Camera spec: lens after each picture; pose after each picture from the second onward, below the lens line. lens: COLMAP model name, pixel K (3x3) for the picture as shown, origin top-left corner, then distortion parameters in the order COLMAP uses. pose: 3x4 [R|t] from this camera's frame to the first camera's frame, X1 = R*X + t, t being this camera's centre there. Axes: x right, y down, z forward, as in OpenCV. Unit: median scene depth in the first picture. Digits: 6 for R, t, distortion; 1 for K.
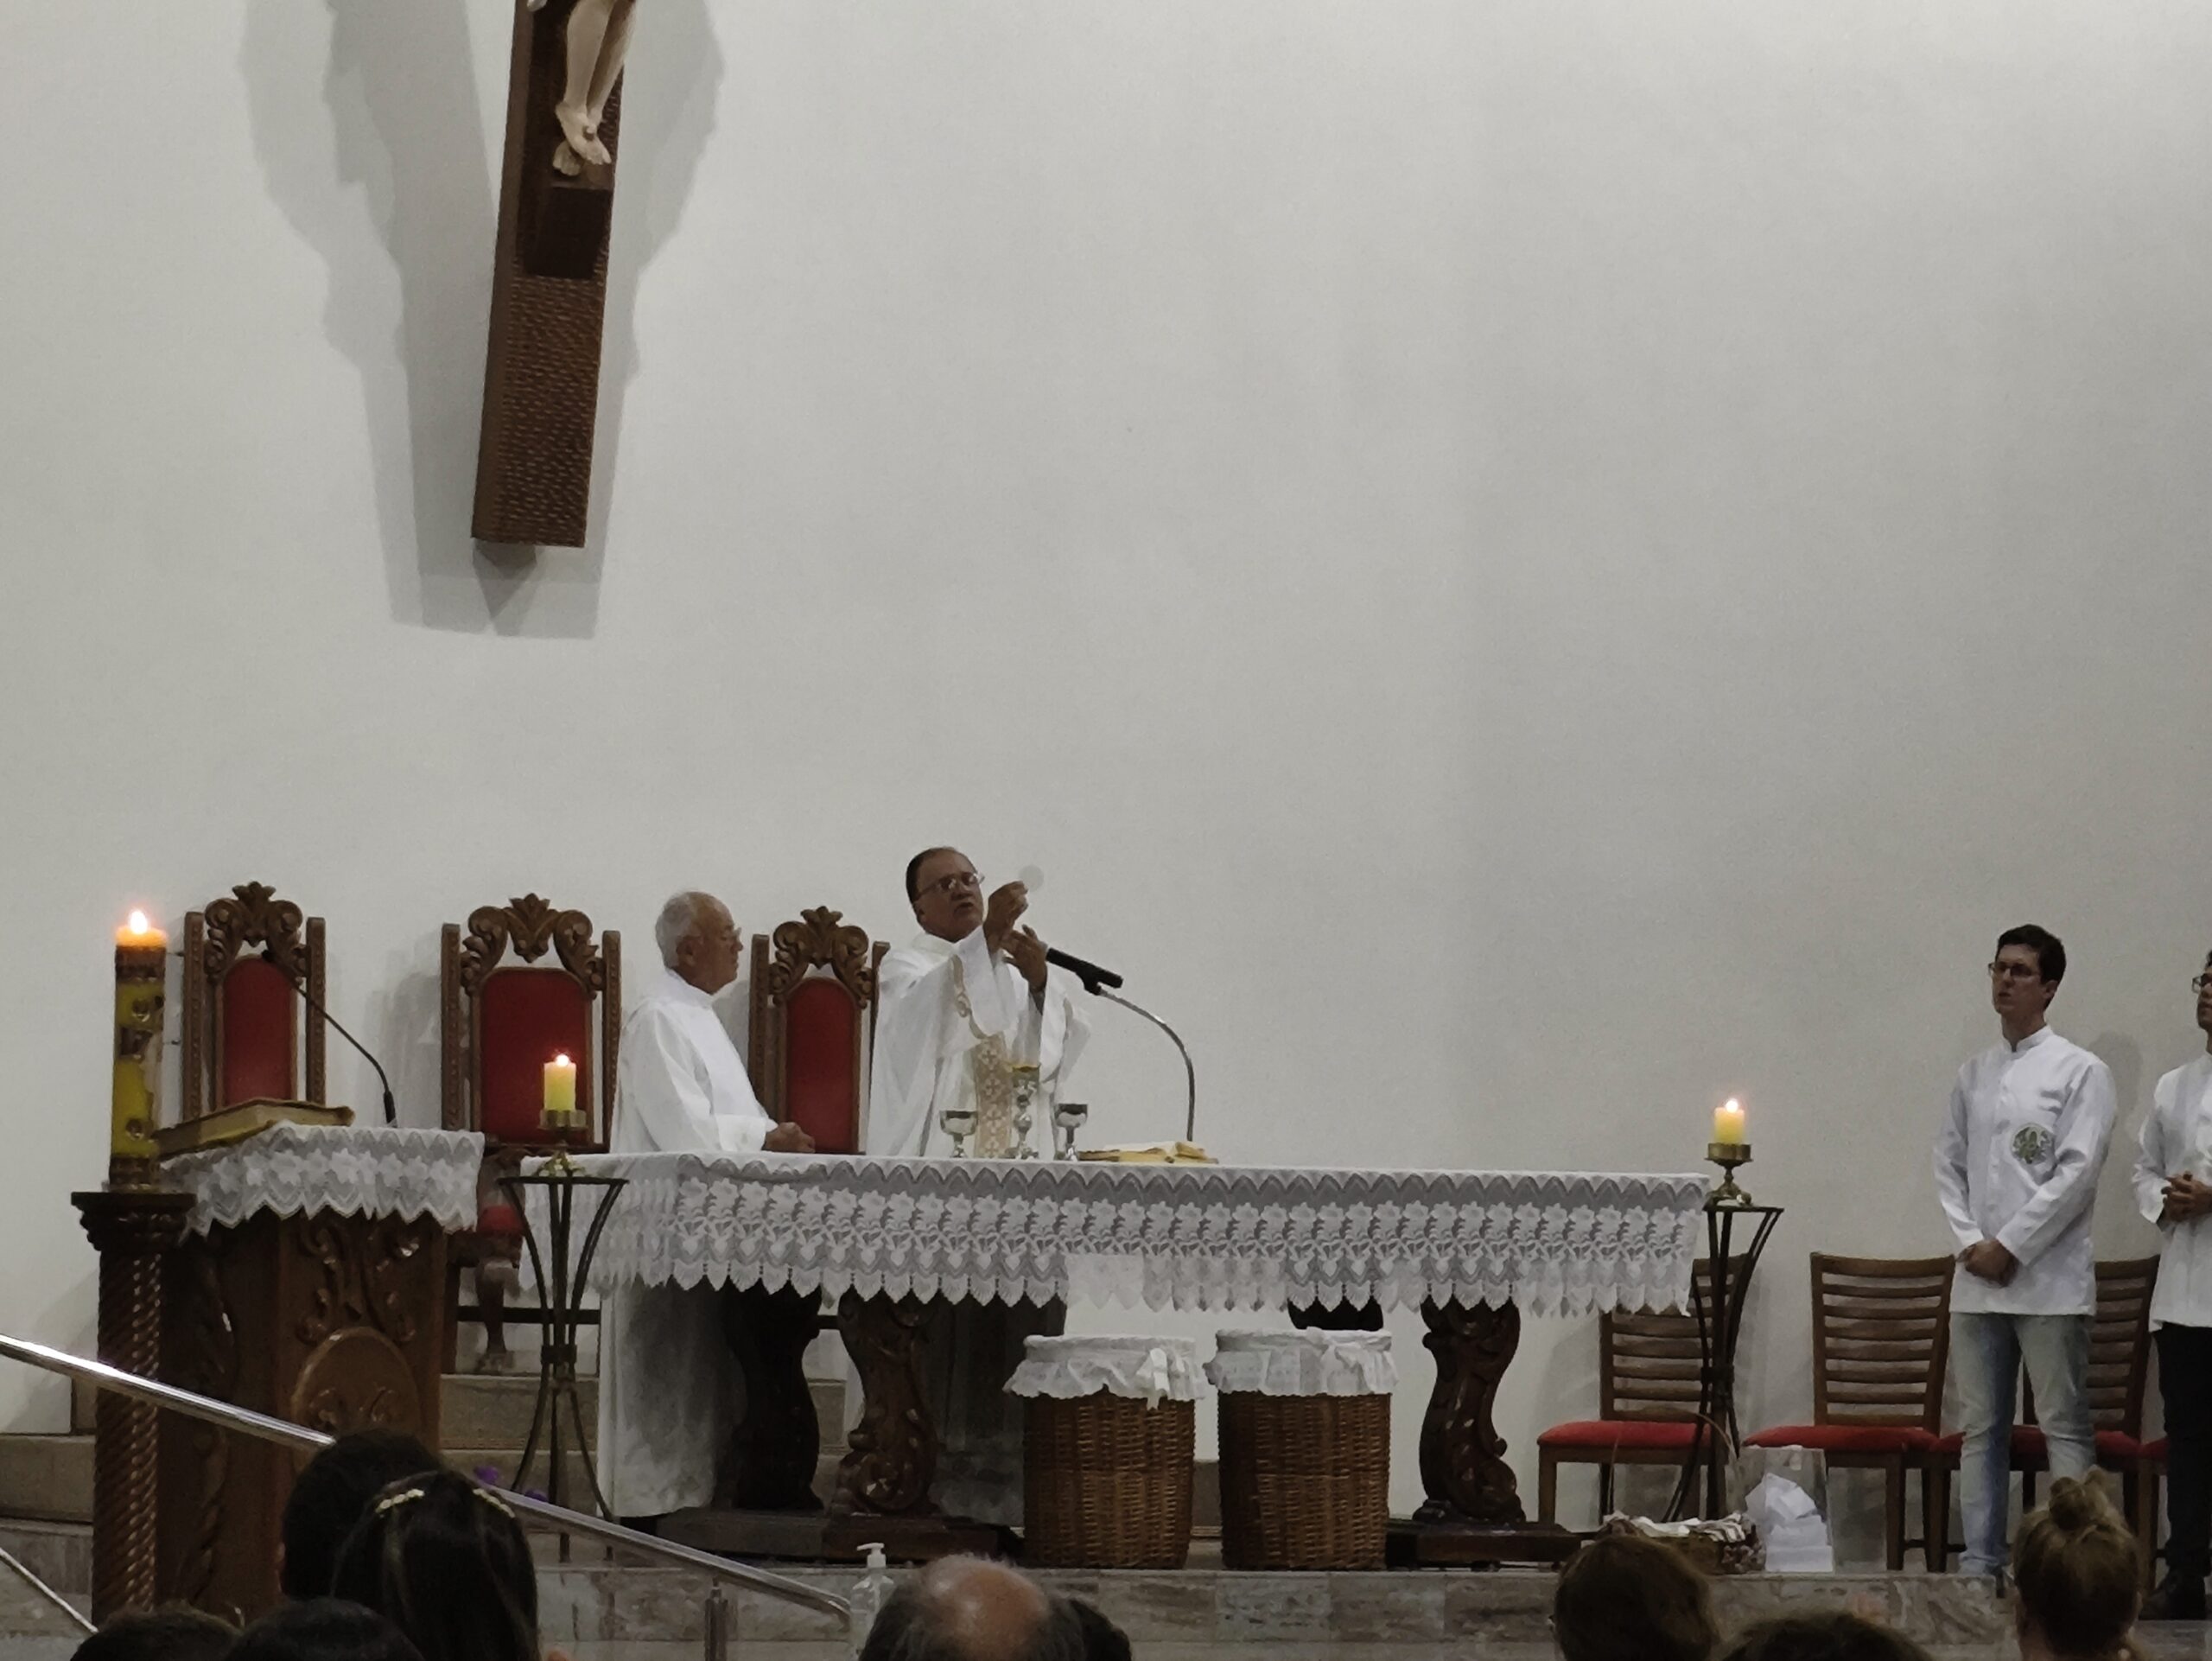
lens RADIAL K [[8644.9, 0, 1106.0], [0, 8644.9, 830.5], [0, 0, 1]] dist [-0.045062, 2.358714]
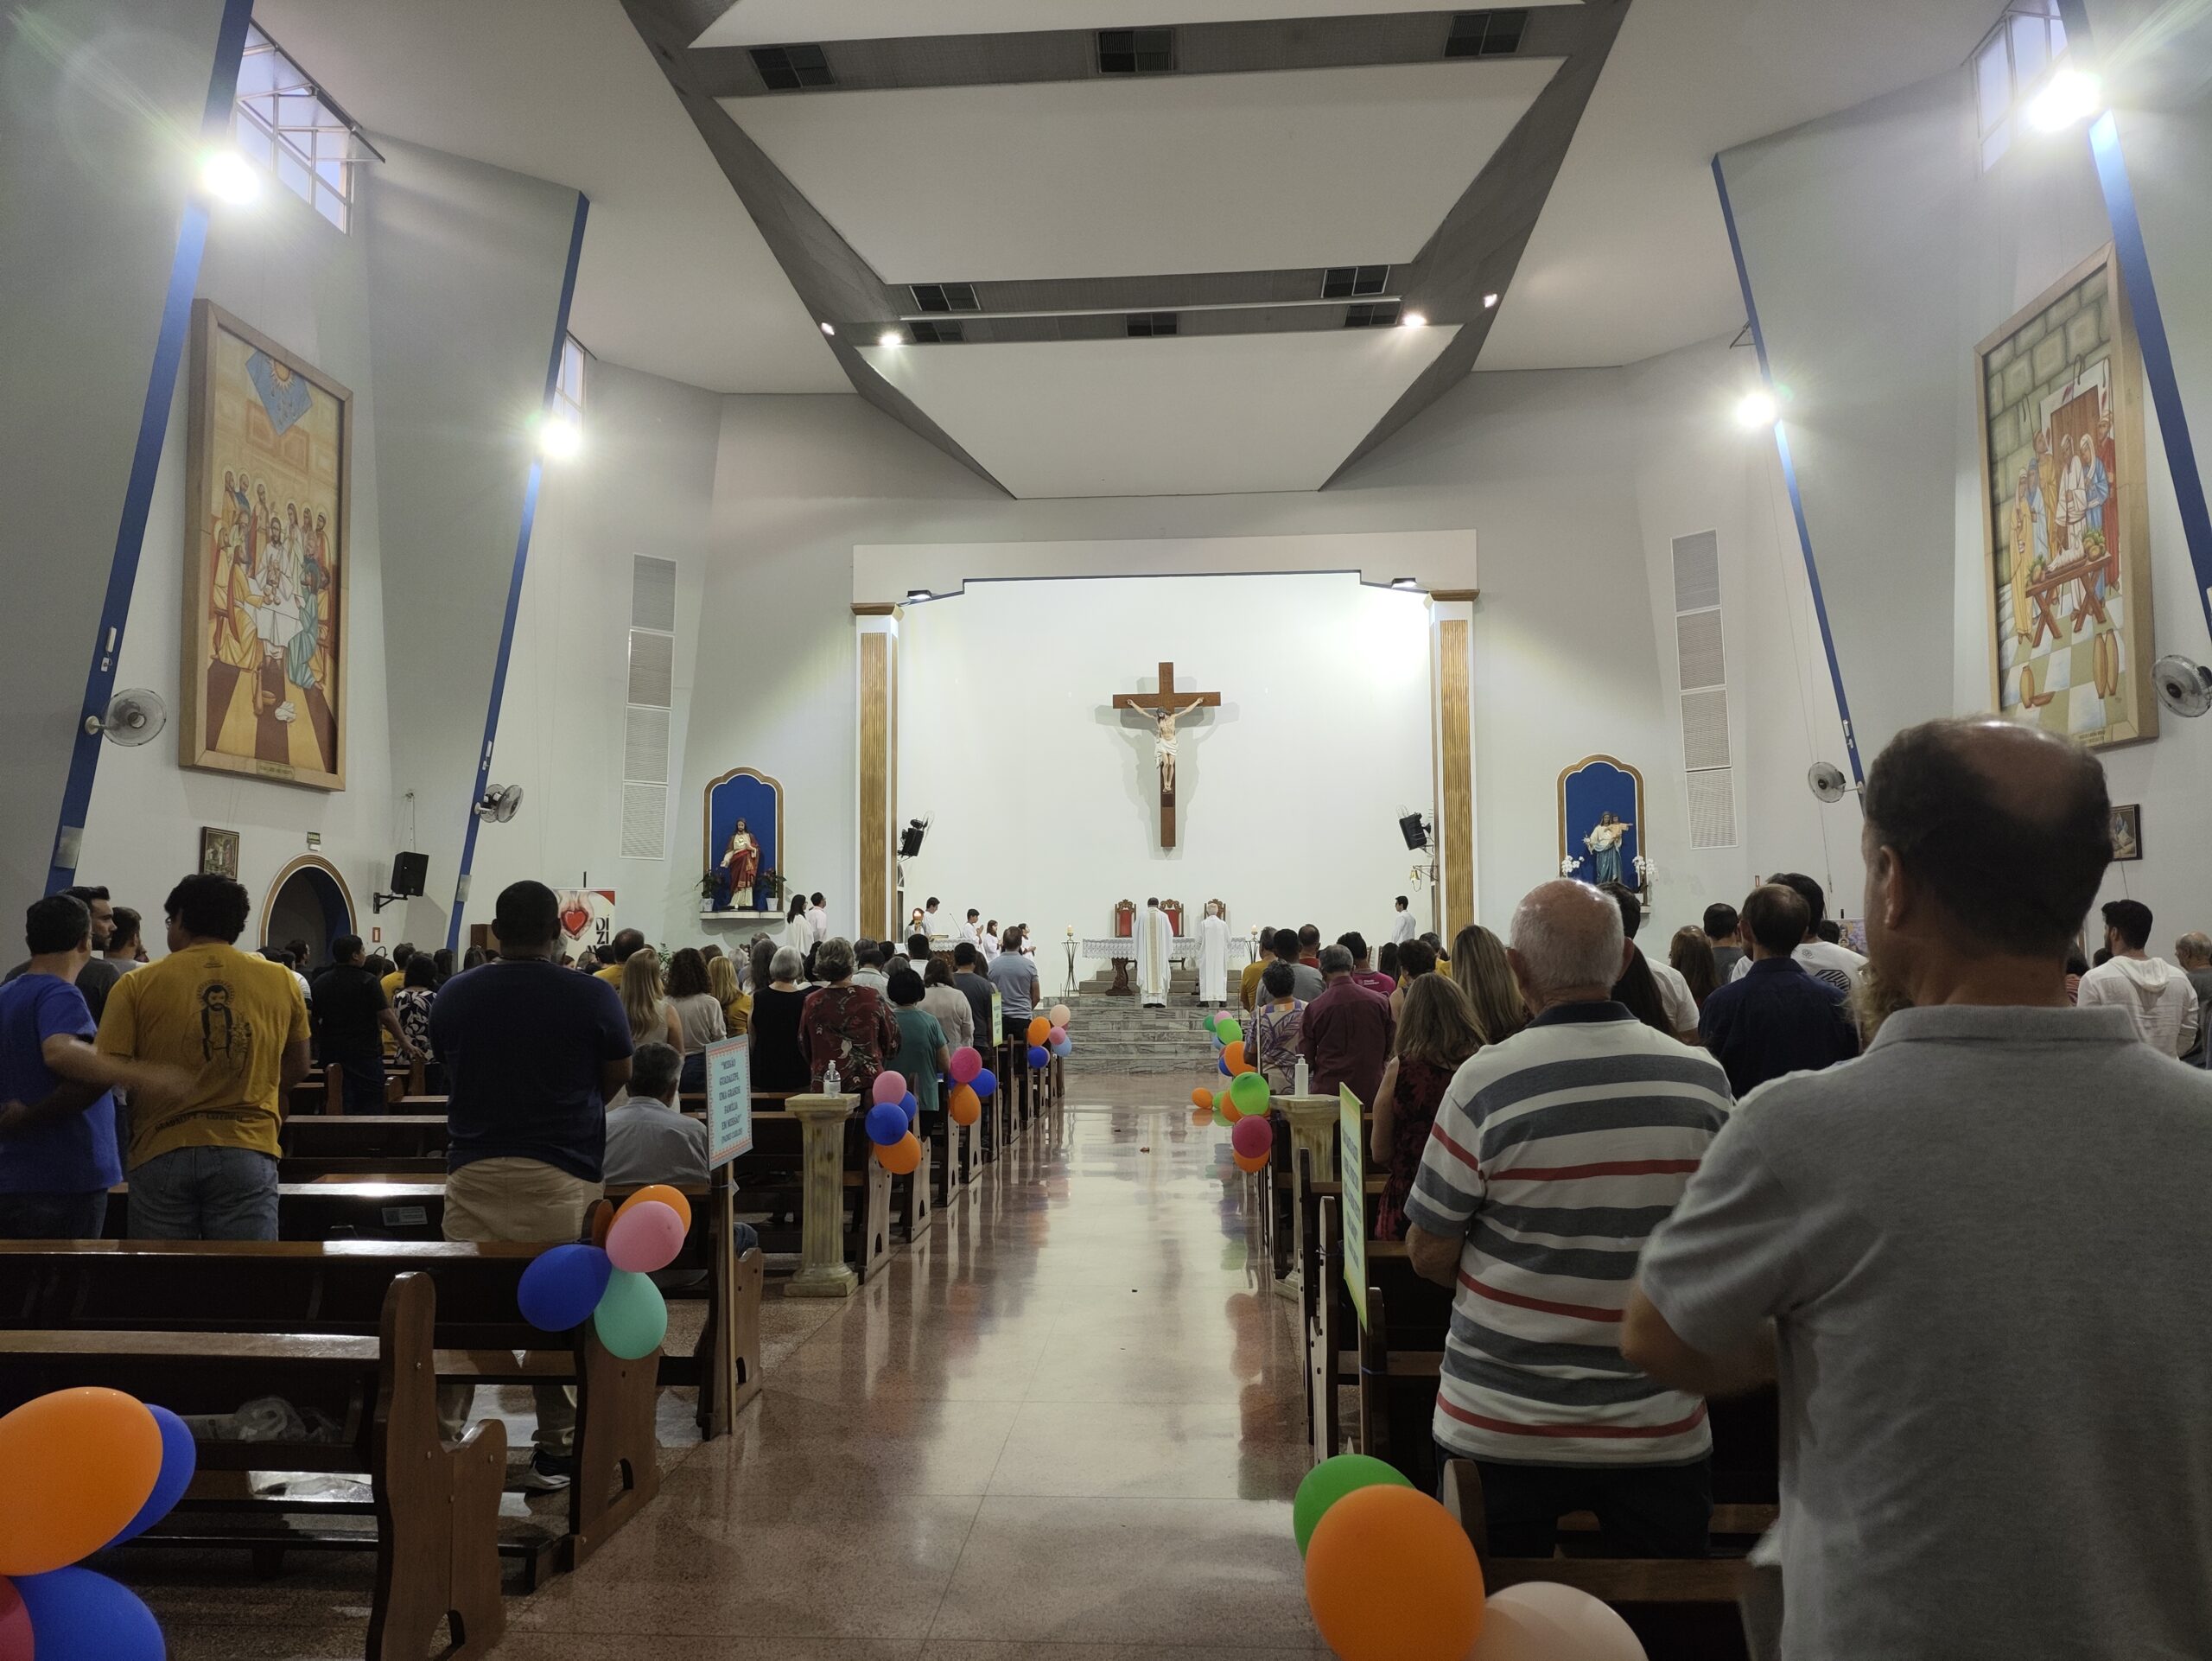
lens RADIAL K [[1609.6, 0, 1105.4], [0, 1609.6, 864.5], [0, 0, 1]] dist [-0.002789, 0.000713]
pose [[0.883792, -0.051962, -0.464985, 0.559518], [0.049325, 0.998623, -0.017844, 0.000971], [0.465272, -0.007165, 0.885139, -0.159695]]
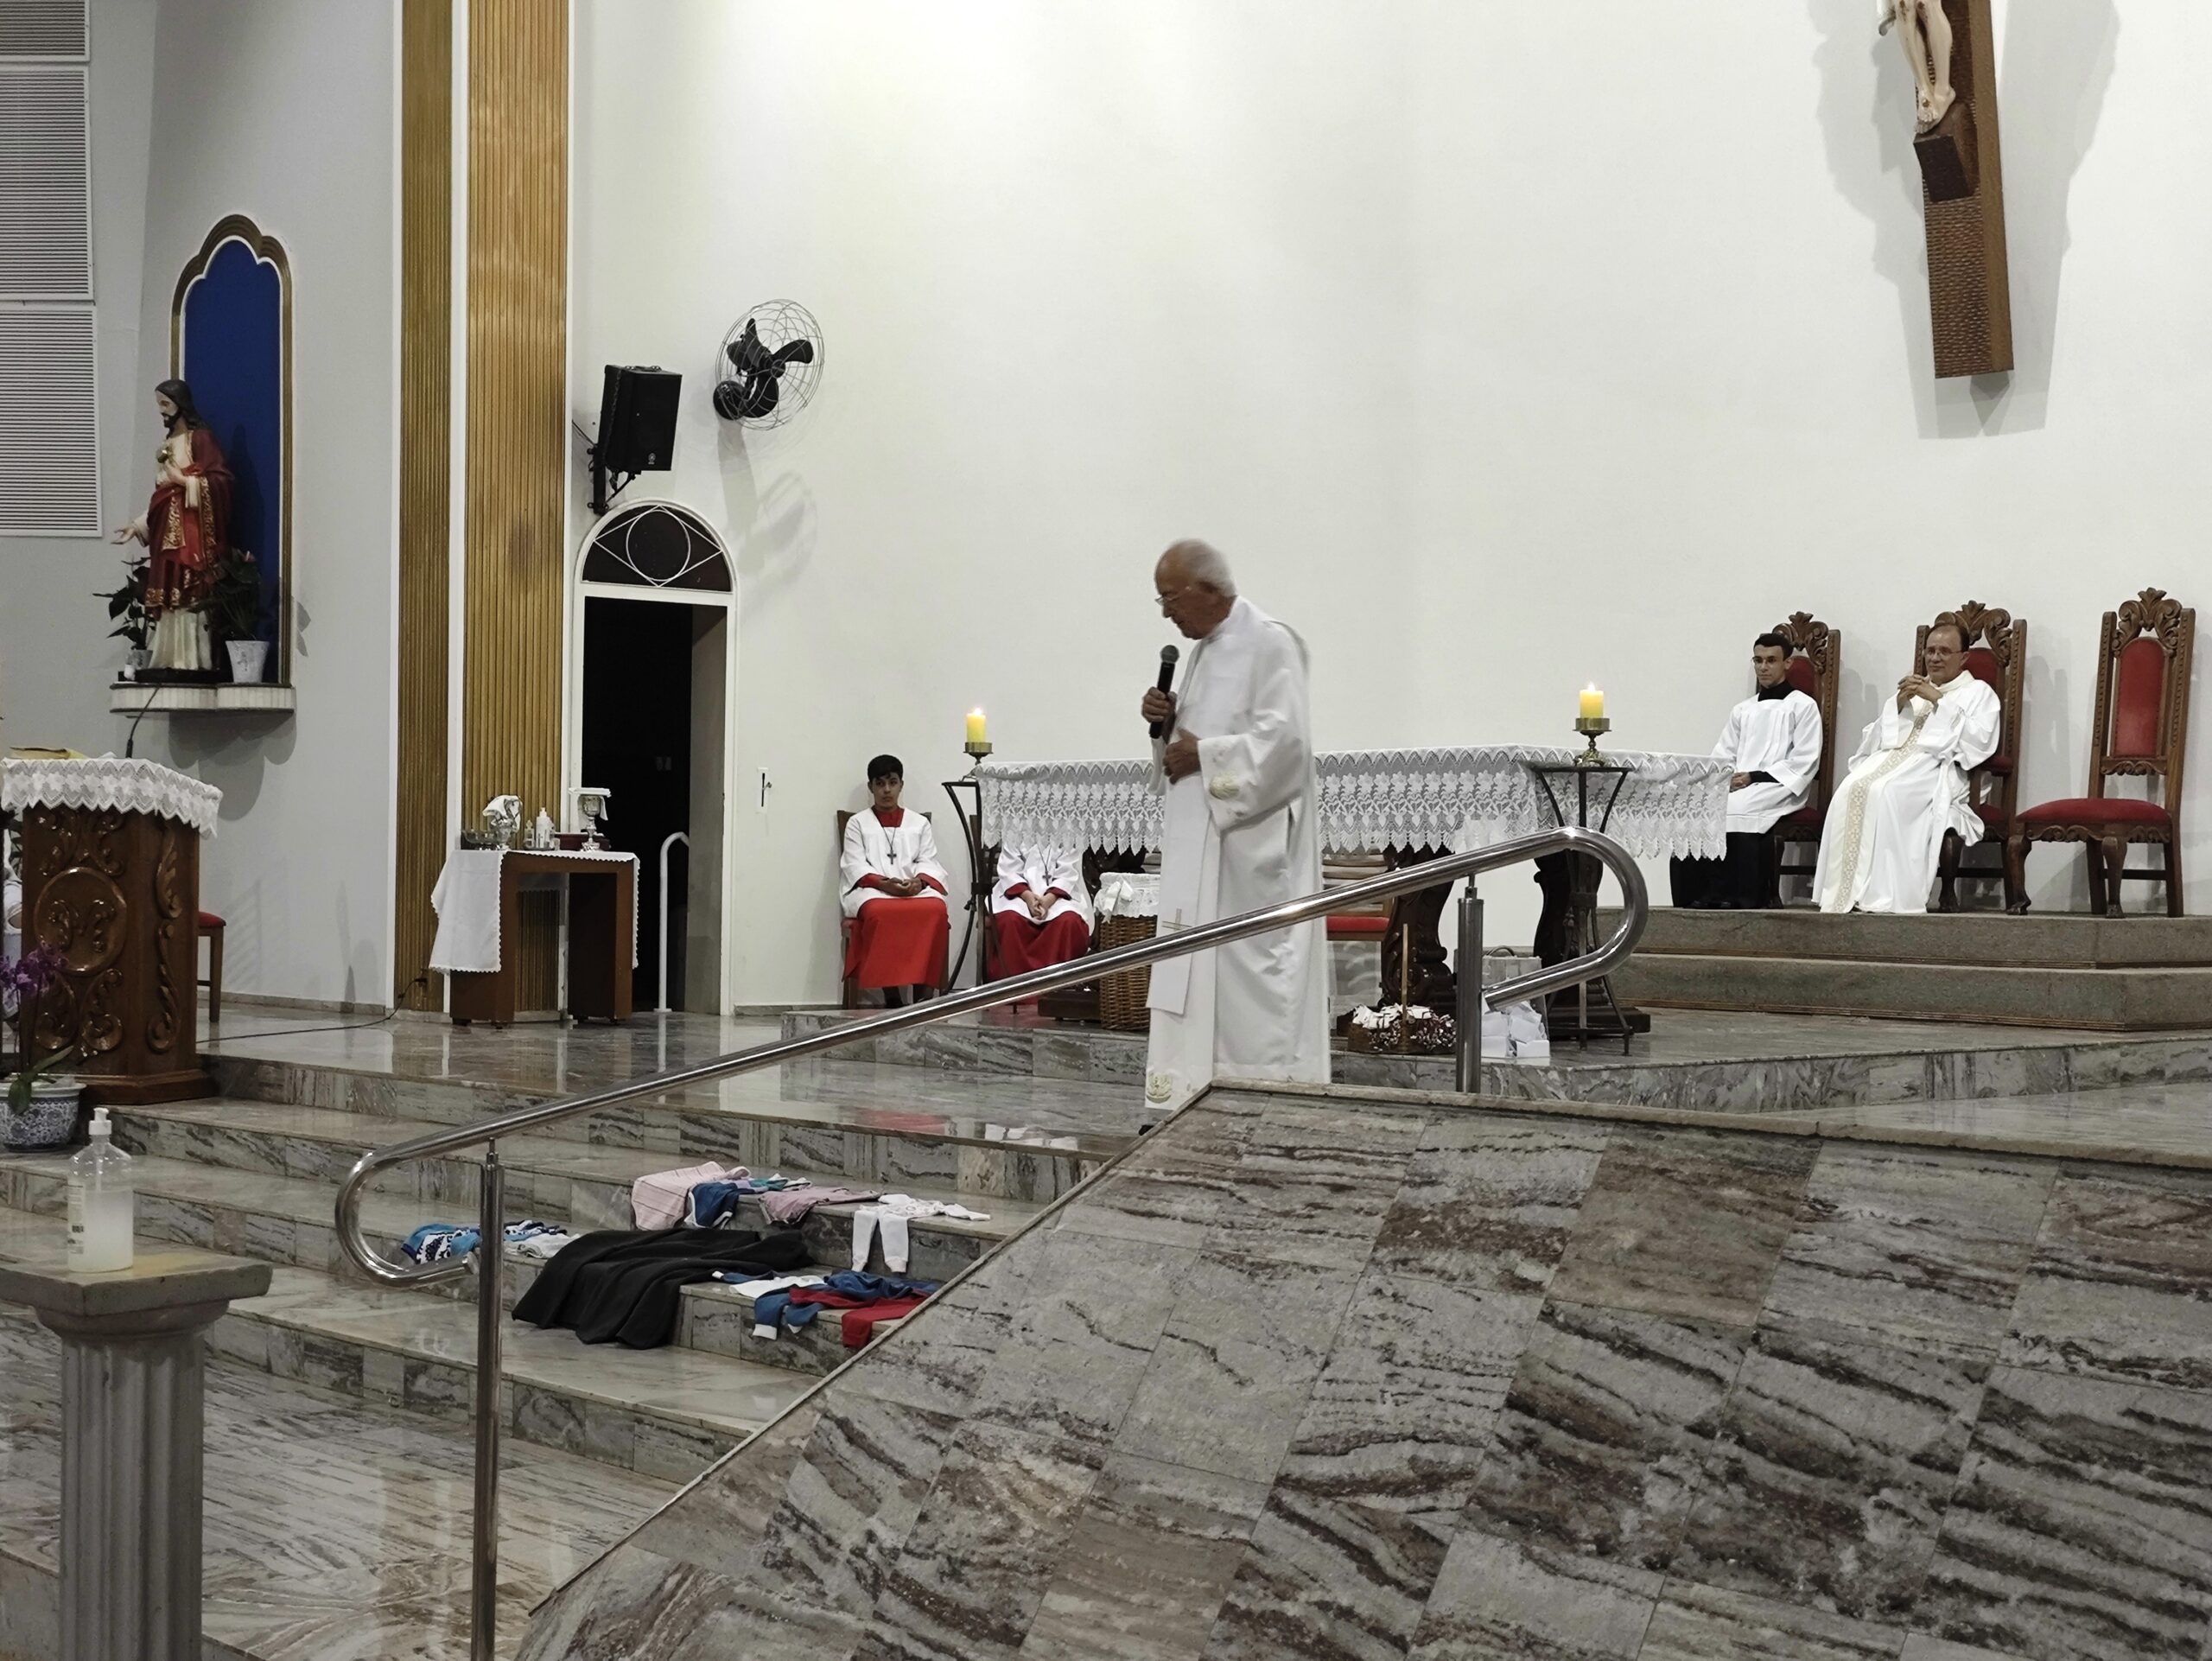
lens RADIAL K [[3014.1, 0, 1091.6], [0, 3014.1, 826.1], [0, 0, 1]] dist [-0.000422, 0.643454]
pose [[0.301173, -0.027802, -0.953164, 0.475325], [0.053101, 0.998513, -0.012347, 0.054172], [0.952090, -0.046895, 0.302202, 0.805561]]
